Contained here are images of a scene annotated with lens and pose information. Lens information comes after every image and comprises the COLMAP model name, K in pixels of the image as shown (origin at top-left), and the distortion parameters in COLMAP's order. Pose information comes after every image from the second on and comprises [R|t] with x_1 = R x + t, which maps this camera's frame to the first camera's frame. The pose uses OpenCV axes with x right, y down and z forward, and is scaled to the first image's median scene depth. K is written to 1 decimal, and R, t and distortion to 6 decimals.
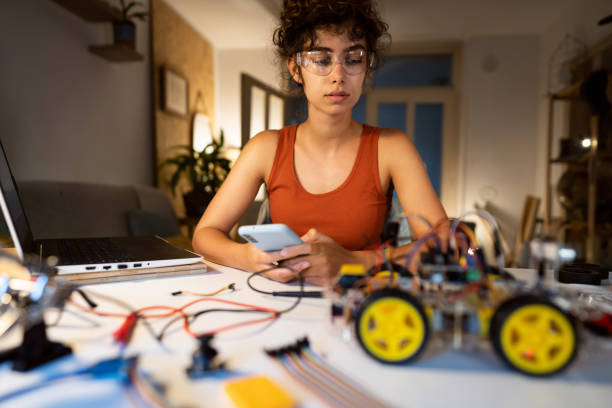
lens RADIAL K [[423.4, 0, 284.3], [0, 423.4, 202.6], [0, 0, 1]] dist [-0.000011, -0.000167]
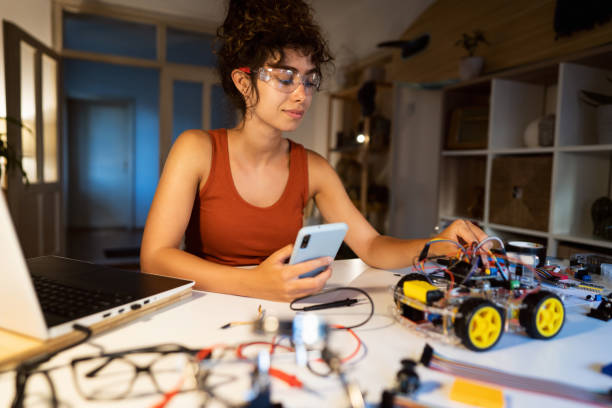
lens RADIAL K [[434.9, 0, 306.8], [0, 434.9, 202.9], [0, 0, 1]] dist [-0.008786, -0.004827]
pose [[0.830908, -0.031501, 0.555517, -0.473671], [-0.001400, 0.998275, 0.058702, -0.093041], [-0.556408, -0.049554, 0.829430, 0.063976]]
